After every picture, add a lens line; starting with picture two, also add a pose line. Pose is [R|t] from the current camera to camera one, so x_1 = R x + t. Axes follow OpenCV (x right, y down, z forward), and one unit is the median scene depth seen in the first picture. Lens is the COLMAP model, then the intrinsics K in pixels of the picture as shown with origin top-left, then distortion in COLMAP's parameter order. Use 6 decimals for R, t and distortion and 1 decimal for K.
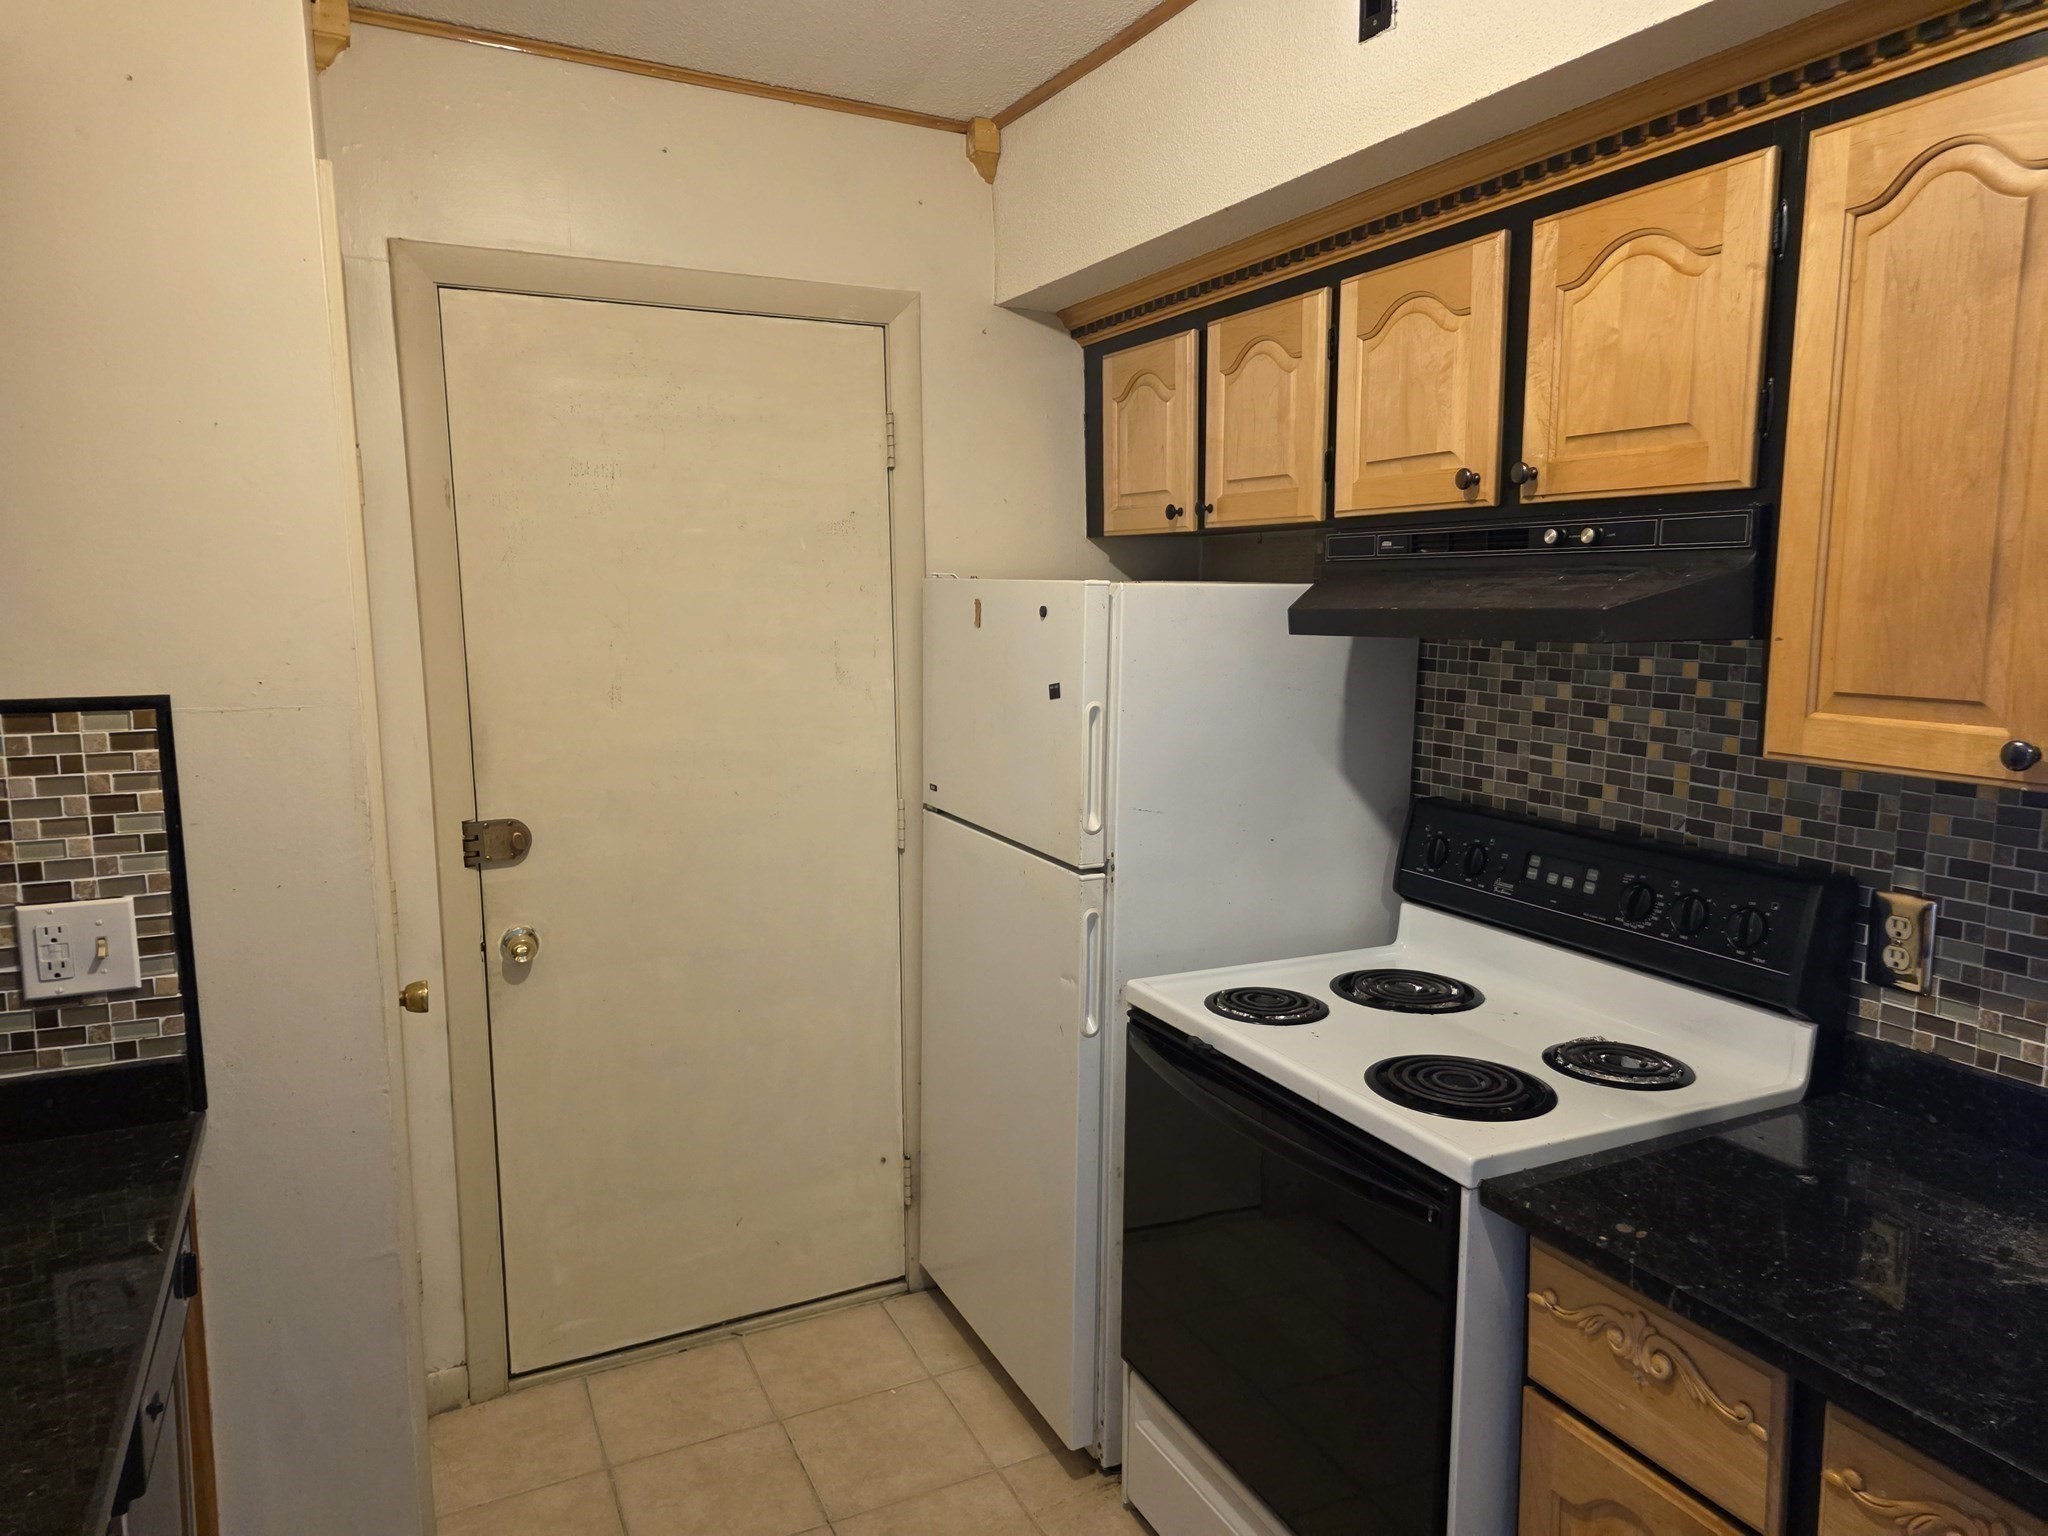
lens RADIAL K [[1380.5, 0, 1024.0], [0, 1380.5, 768.4], [0, 0, 1]] dist [0.047051, -0.033689]
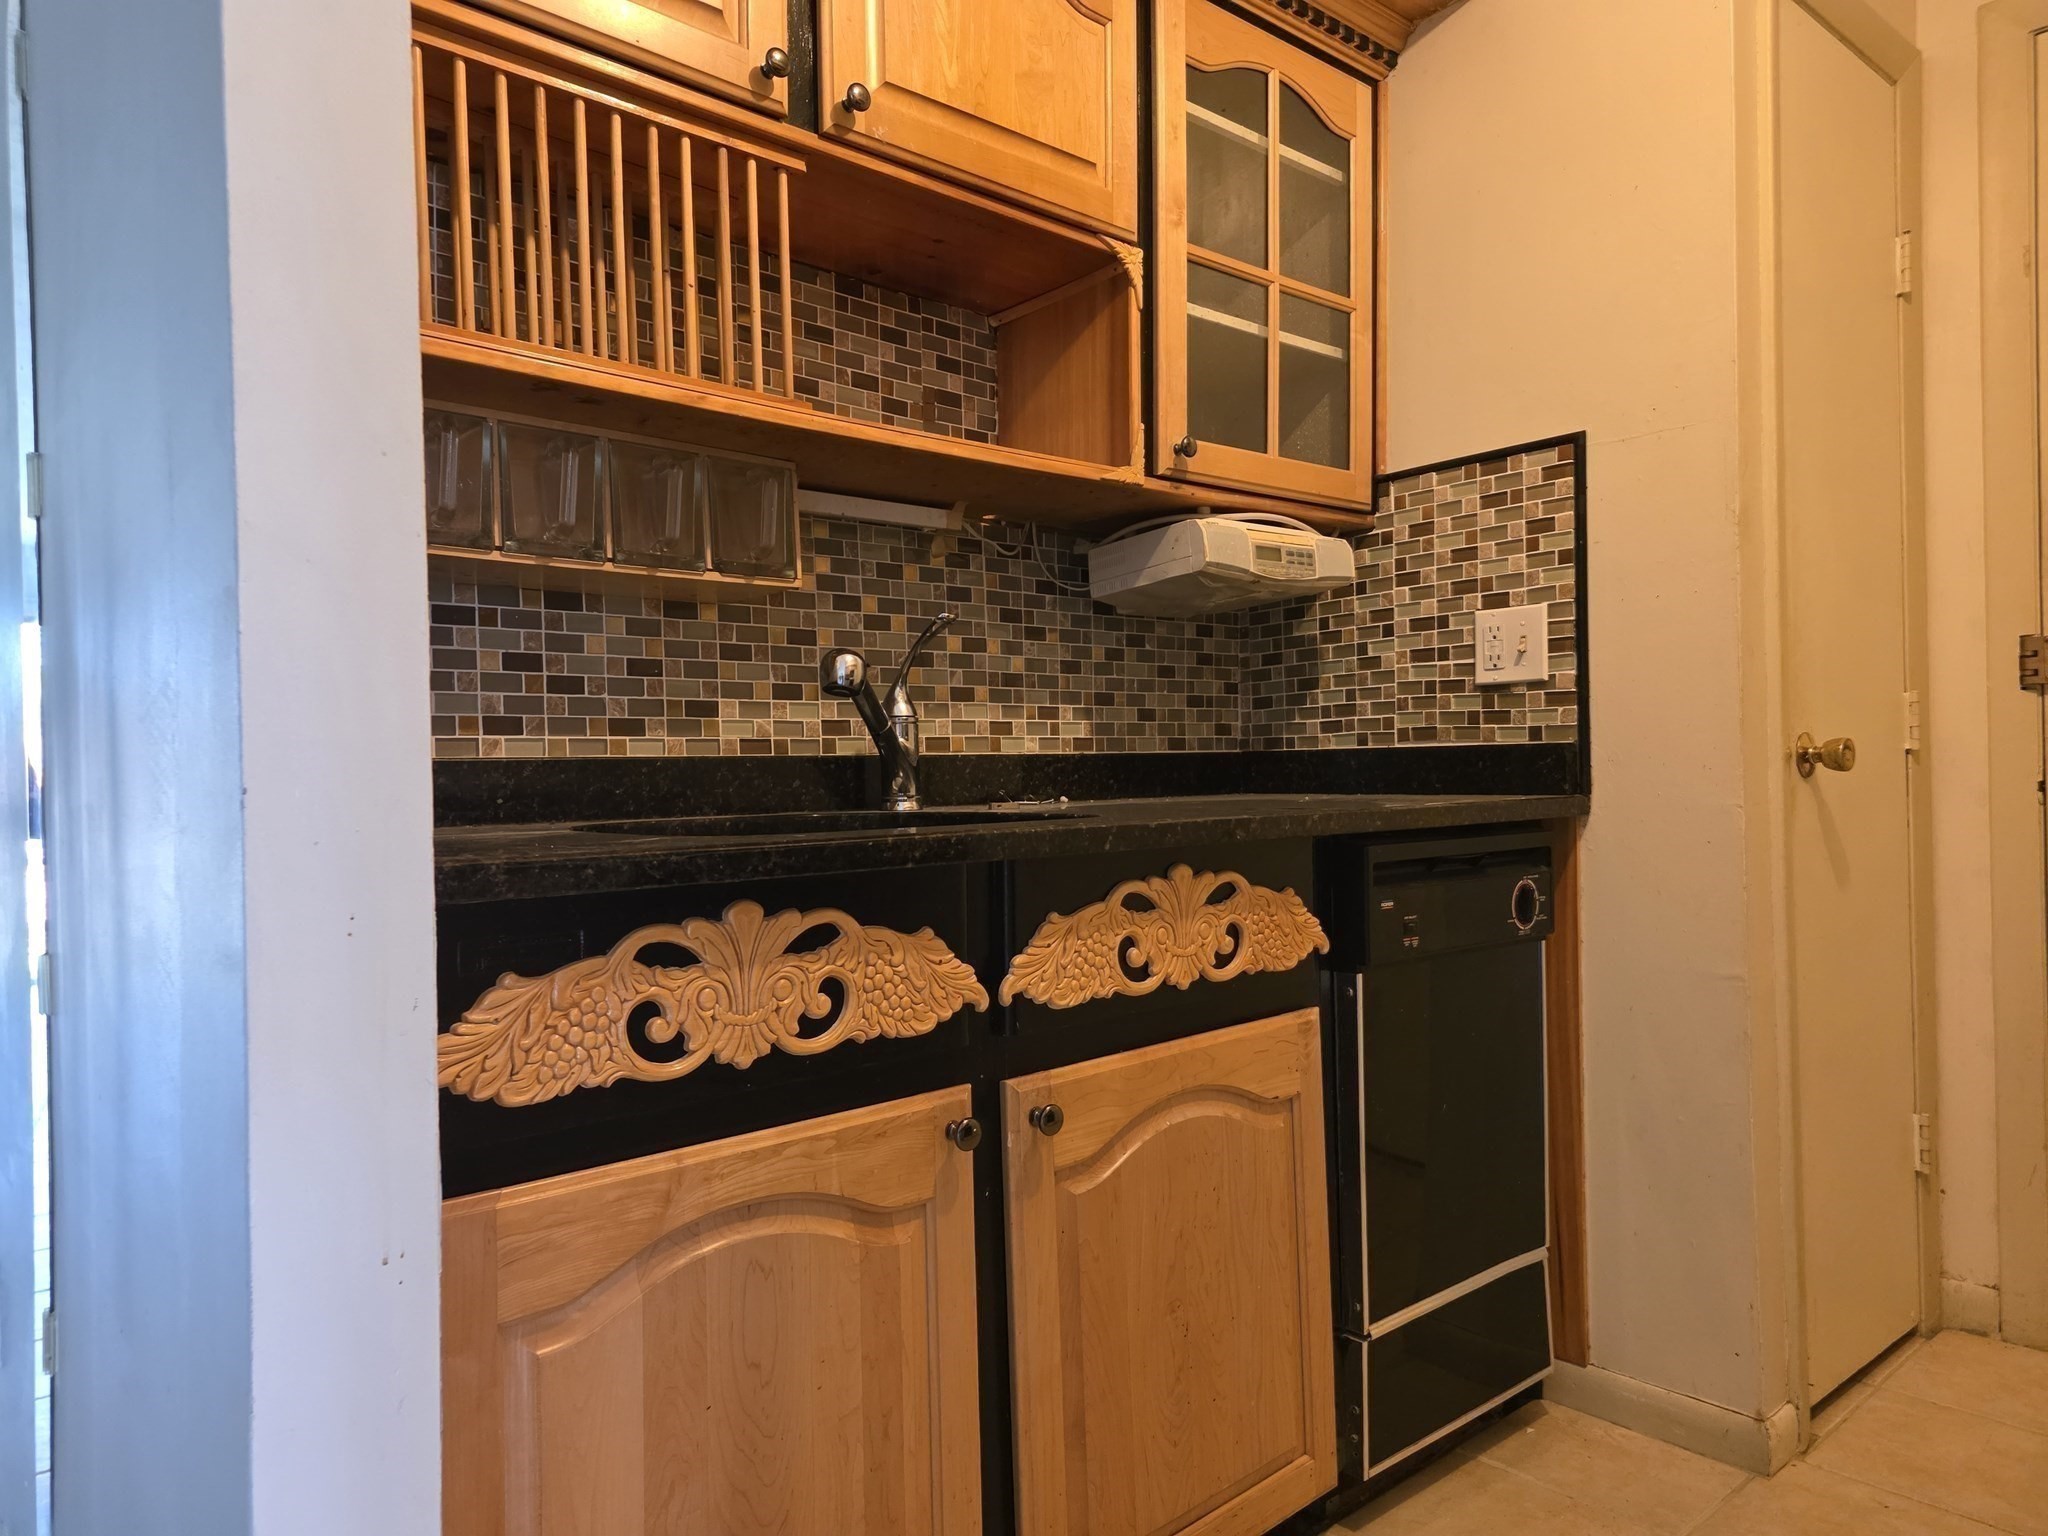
lens RADIAL K [[1380.5, 0, 1022.5], [0, 1380.5, 773.8], [0, 0, 1]] dist [0.047051, -0.033689]
pose [[0.274524, -0.003419, -0.961574, 0.390886], [-0.115015, 0.992698, -0.036366, 0.333734], [0.954677, 0.120579, 0.272126, 0.259348]]
